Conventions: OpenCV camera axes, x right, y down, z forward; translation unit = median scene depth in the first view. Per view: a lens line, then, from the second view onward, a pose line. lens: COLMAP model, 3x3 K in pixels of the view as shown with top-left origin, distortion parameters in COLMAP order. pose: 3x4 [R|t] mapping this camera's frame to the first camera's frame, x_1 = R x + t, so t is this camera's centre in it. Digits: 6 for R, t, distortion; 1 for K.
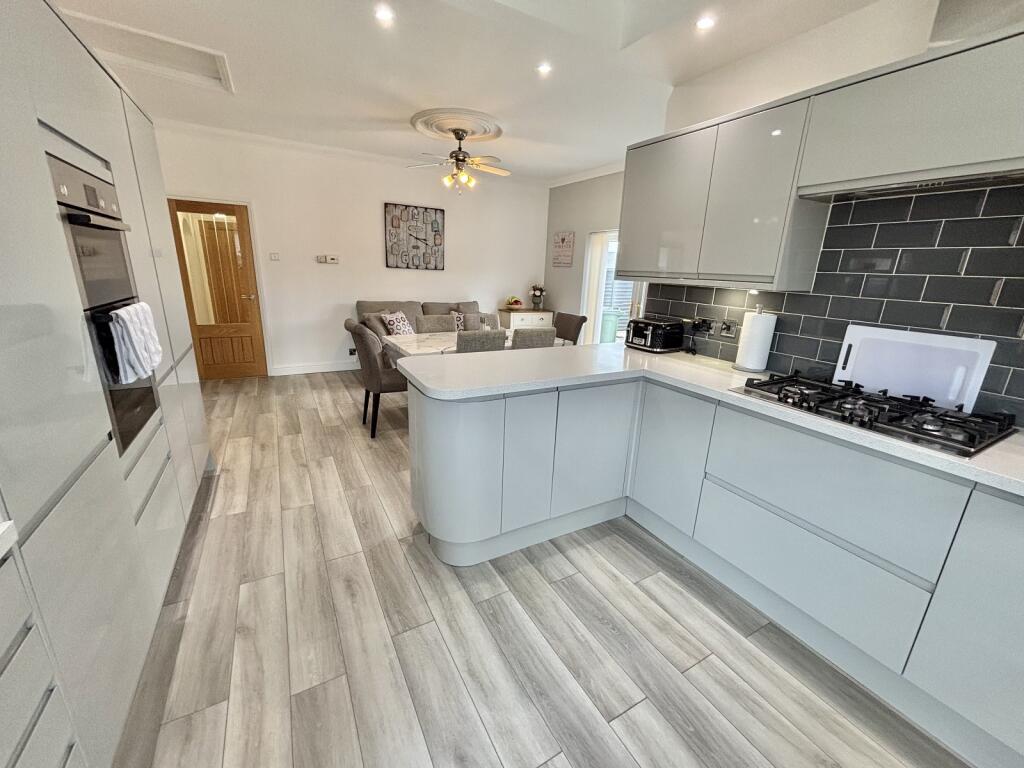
lens RADIAL K [[415.3, 0, 508.3], [0, 415.3, 380.6], [0, 0, 1]] dist [0.003151, 0.000354]
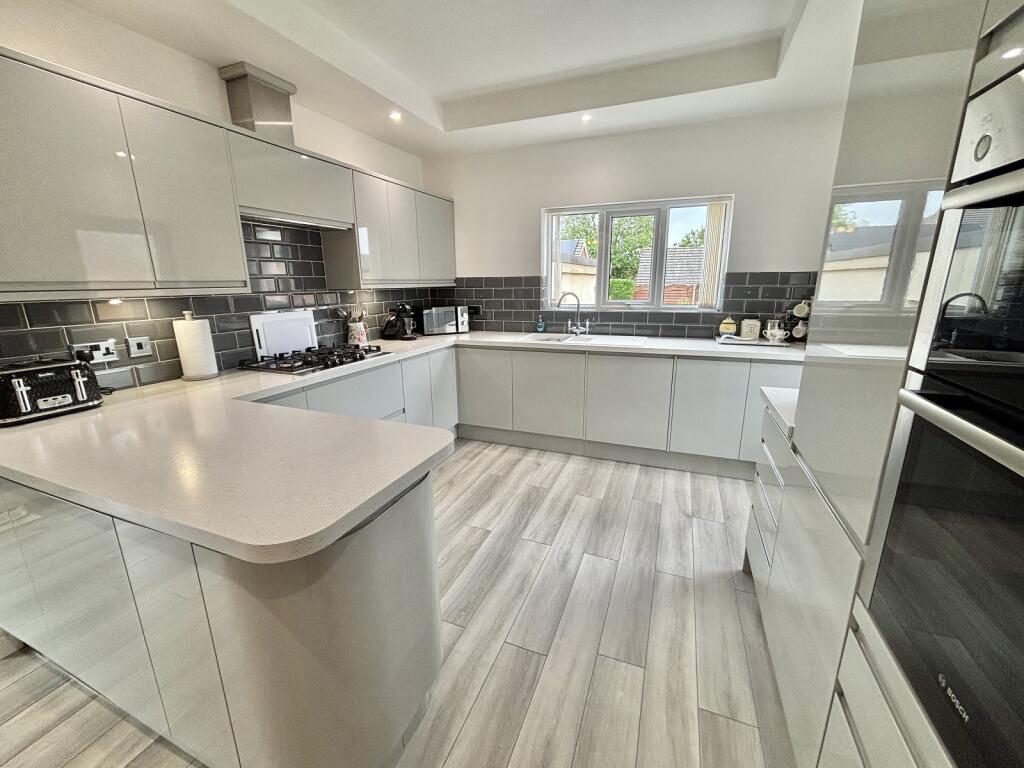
lens RADIAL K [[415.3, 0, 507.4], [0, 415.3, 385.9], [0, 0, 1]] dist [0.003151, 0.000354]
pose [[-0.621676, -0.222492, 0.751010, -0.779461], [0.194903, 0.884710, 0.423440, -0.365209], [-0.758638, 0.409617, -0.506639, 1.244066]]
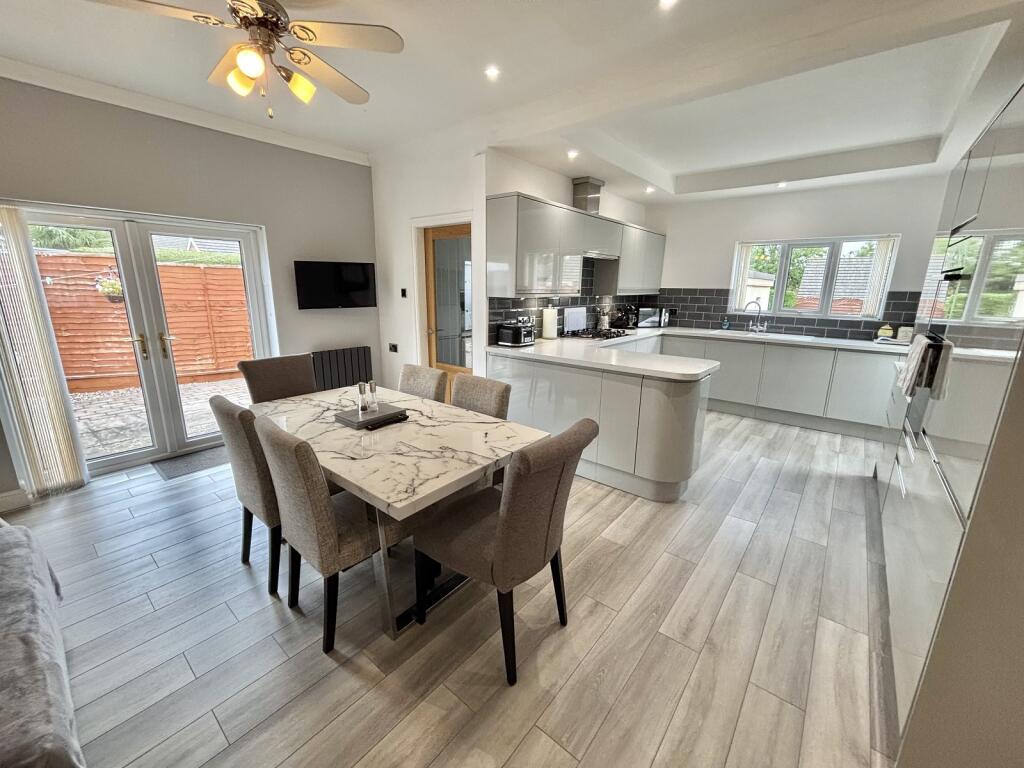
lens RADIAL K [[415.3, 0, 515.3], [0, 415.3, 386.5], [0, 0, 1]] dist [0.003151, 0.000354]
pose [[-0.371263, -0.262679, 0.890597, -0.955148], [0.218124, 0.907636, 0.358635, -0.456321], [-0.902544, 0.327409, -0.279675, 1.518966]]
